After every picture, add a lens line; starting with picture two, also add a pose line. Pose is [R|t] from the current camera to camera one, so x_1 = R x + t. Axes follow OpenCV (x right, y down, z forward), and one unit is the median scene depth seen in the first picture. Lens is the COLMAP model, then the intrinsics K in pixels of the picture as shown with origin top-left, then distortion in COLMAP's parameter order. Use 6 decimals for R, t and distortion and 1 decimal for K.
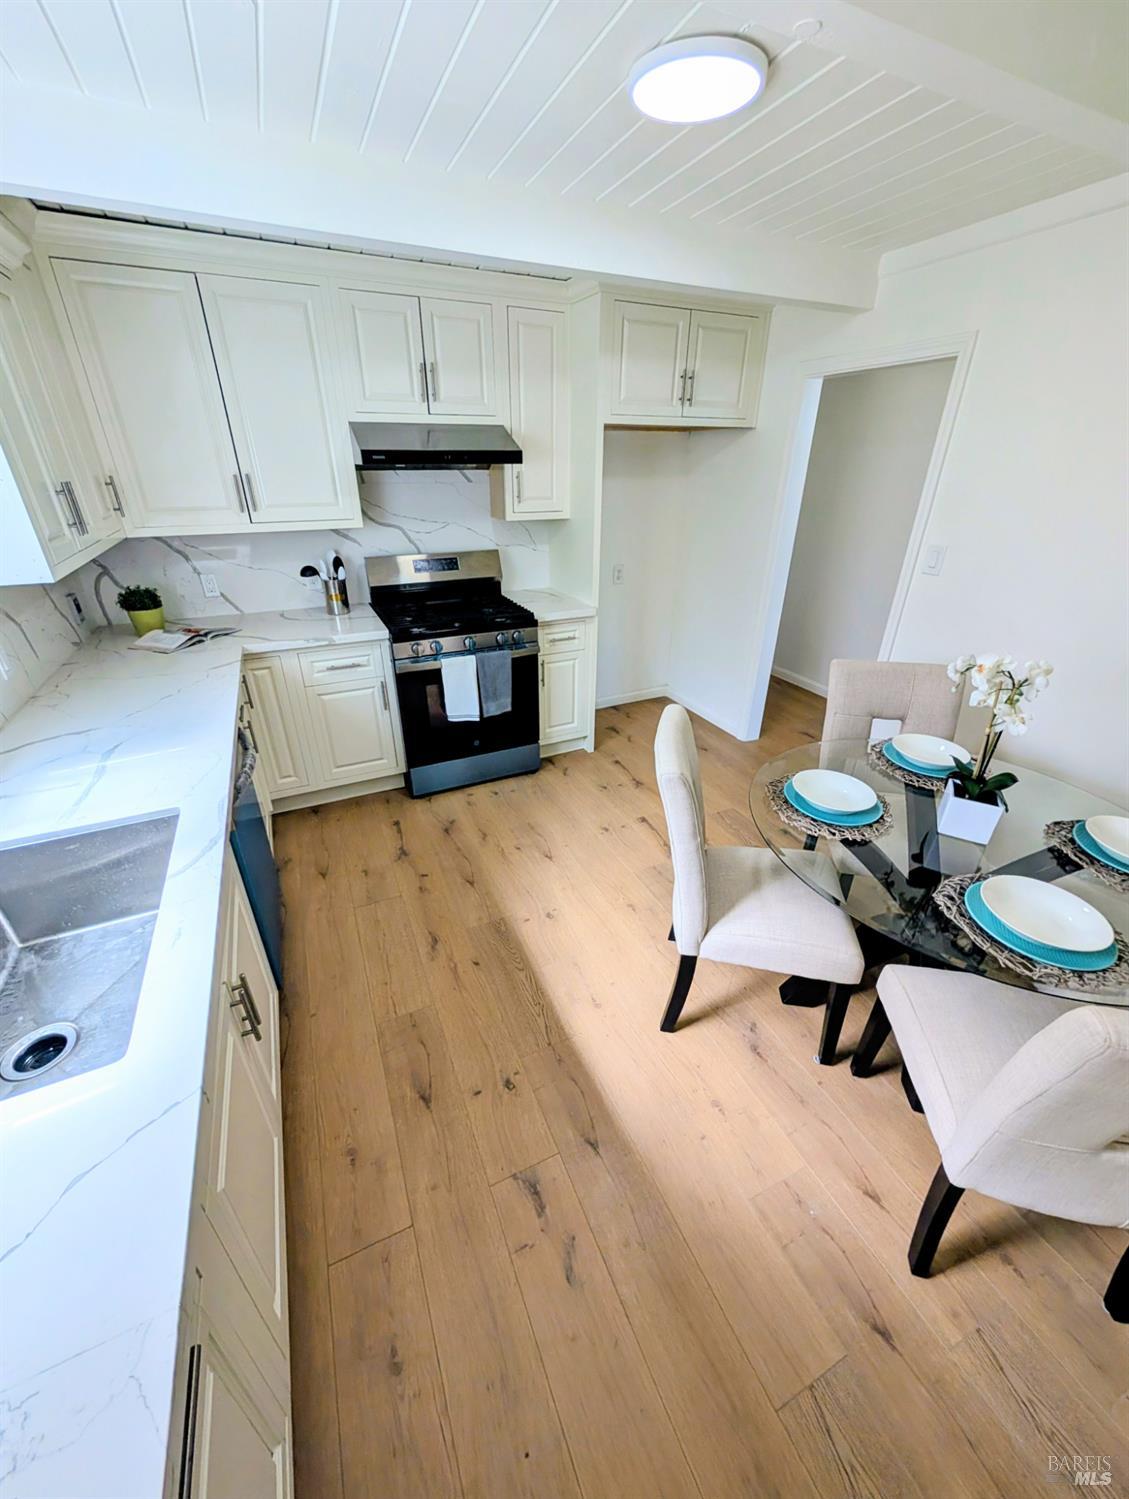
lens RADIAL K [[569.5, 0, 561.5], [0, 569.5, 749.9], [0, 0, 1]] dist [0.000842, -0.000438]
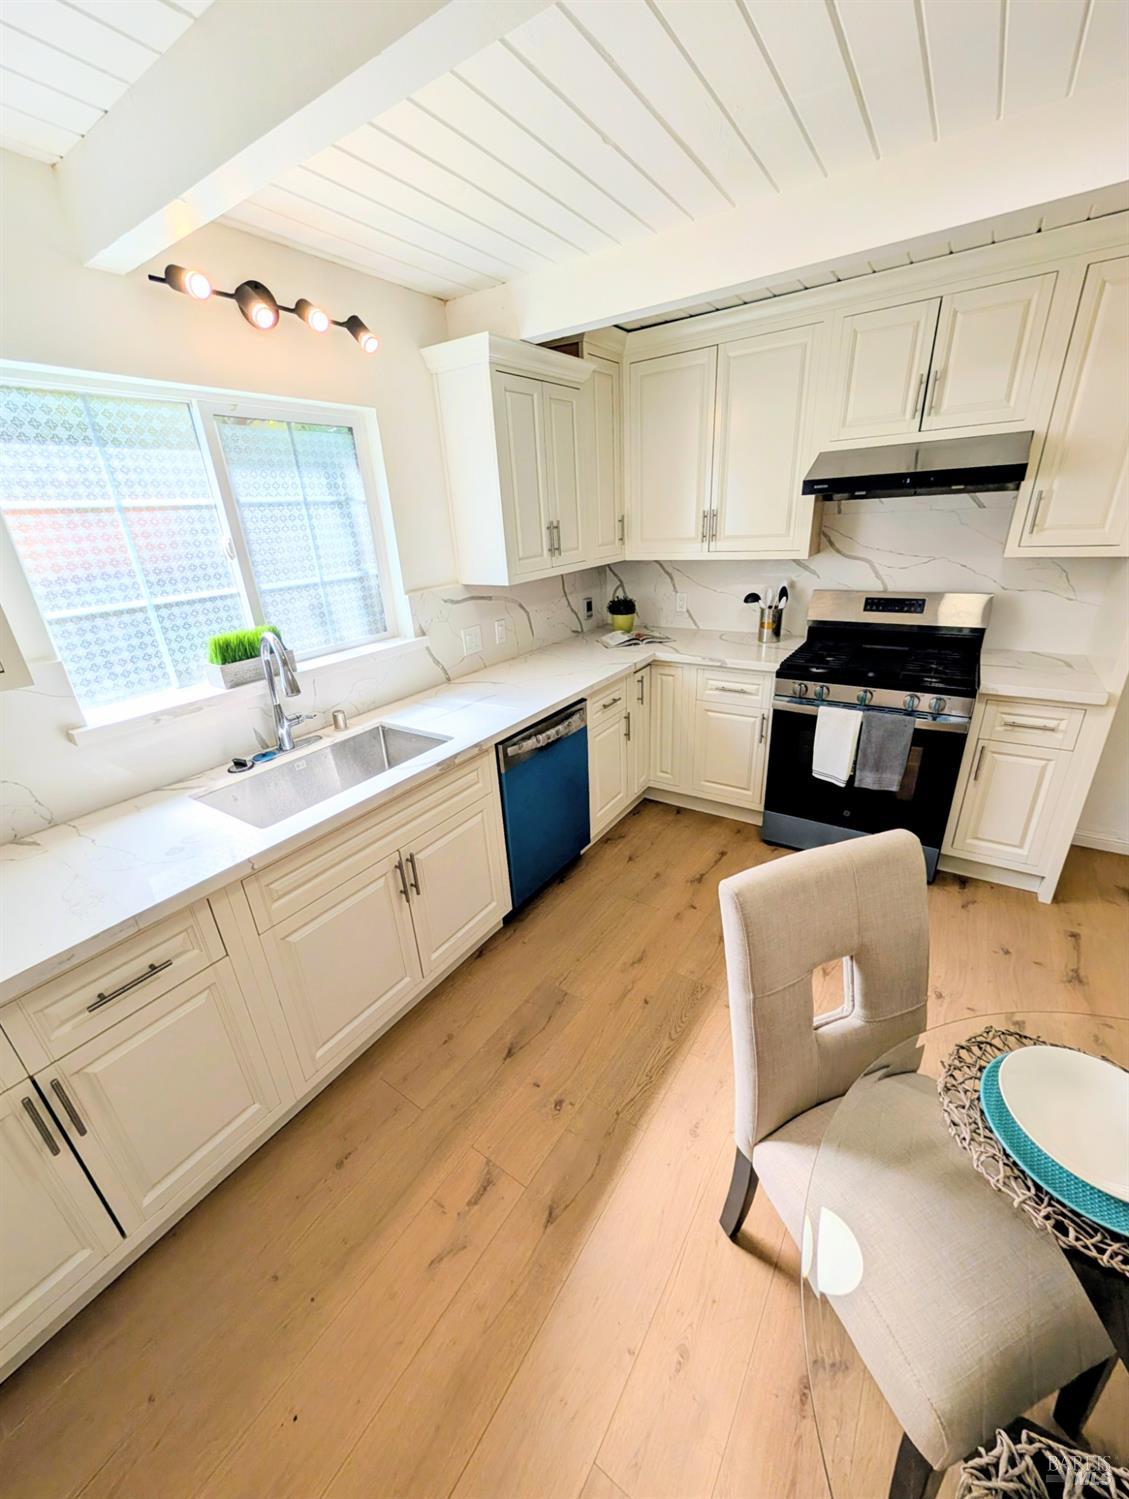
lens RADIAL K [[569.5, 0, 561.3], [0, 569.5, 750.0], [0, 0, 1]] dist [0.000842, -0.000438]
pose [[0.513299, 0.301568, -0.803480, 0.313555], [-0.339960, 0.931090, 0.132282, -0.074827], [0.788005, 0.205251, 0.580449, 0.176598]]
